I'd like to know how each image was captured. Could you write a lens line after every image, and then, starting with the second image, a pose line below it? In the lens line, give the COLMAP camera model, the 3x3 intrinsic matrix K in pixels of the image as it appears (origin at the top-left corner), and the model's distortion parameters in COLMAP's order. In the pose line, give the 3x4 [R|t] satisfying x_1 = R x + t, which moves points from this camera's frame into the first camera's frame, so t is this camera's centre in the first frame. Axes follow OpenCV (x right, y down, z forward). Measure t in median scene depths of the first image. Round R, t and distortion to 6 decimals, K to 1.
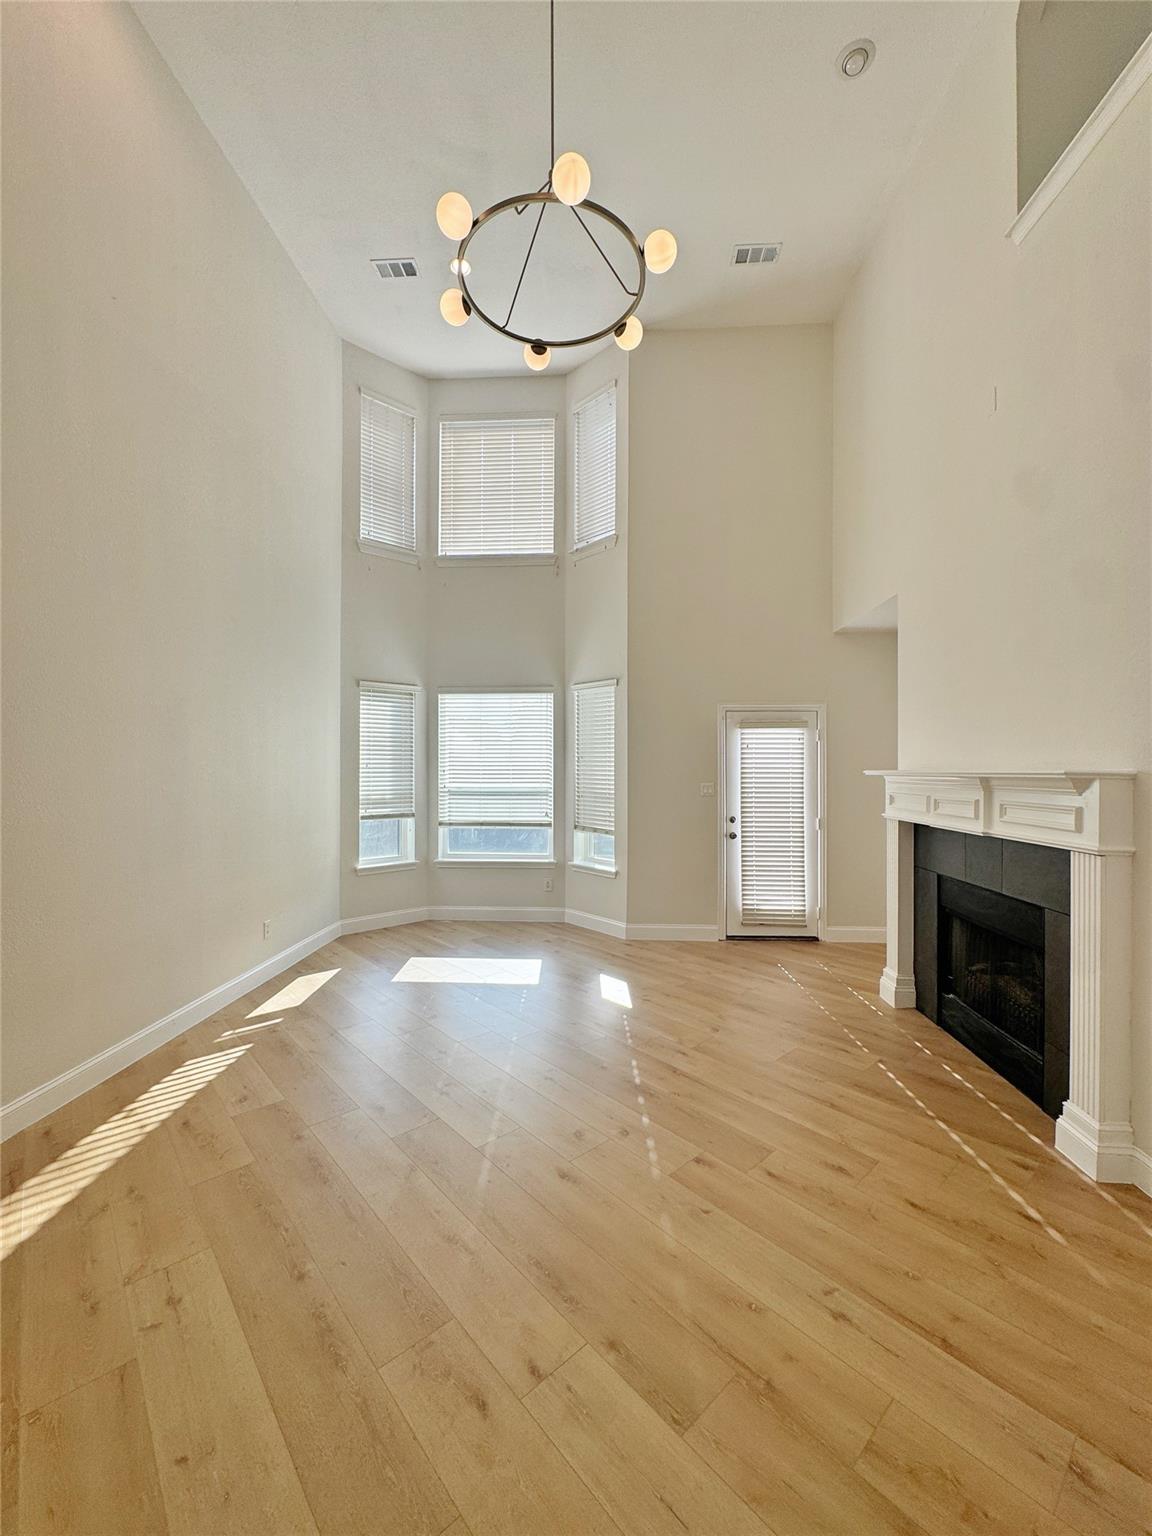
lens RADIAL K [[613.8, 0, 578.0], [0, 613.8, 767.7], [0, 0, 1]] dist [-0.002635, -0.000064]
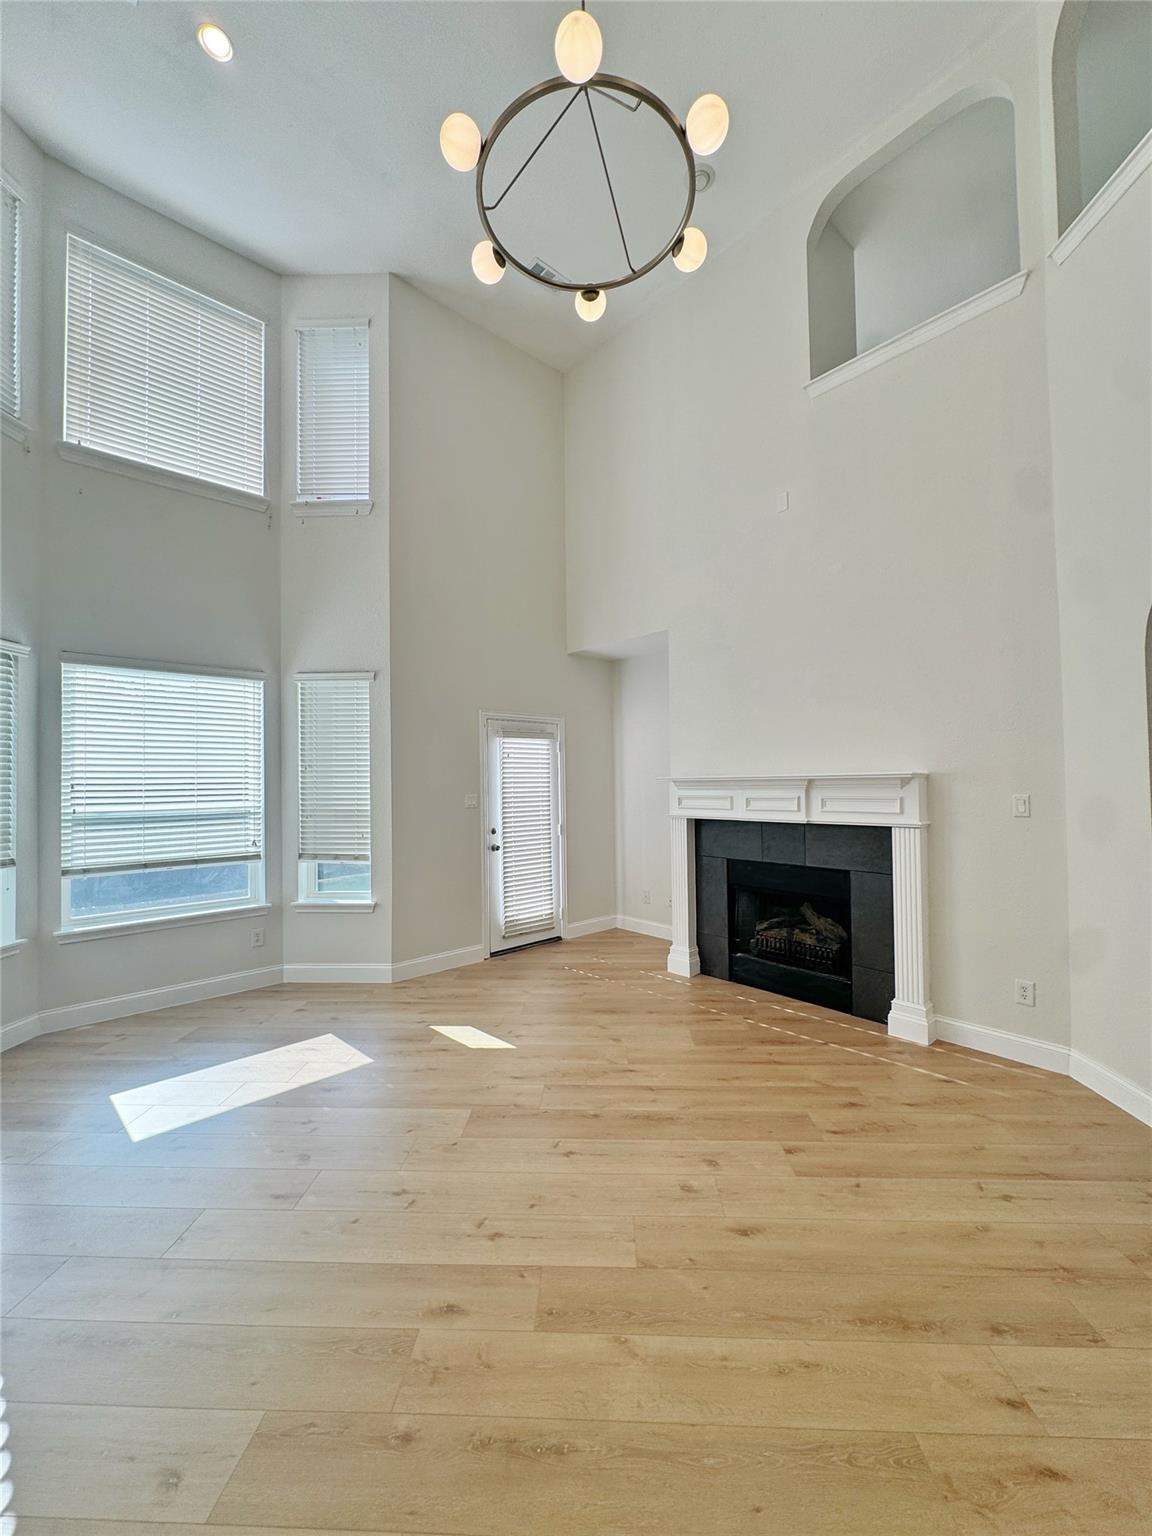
lens RADIAL K [[611.5, 0, 576.0], [0, 611.5, 768.0], [0, 0, 1]] dist [-0.002179, 0.000673]
pose [[0.699627, 0.005373, 0.714488, -0.347348], [0.012791, 0.999717, -0.020042, 0.005879], [-0.714394, 0.023161, 0.699361, 0.229485]]
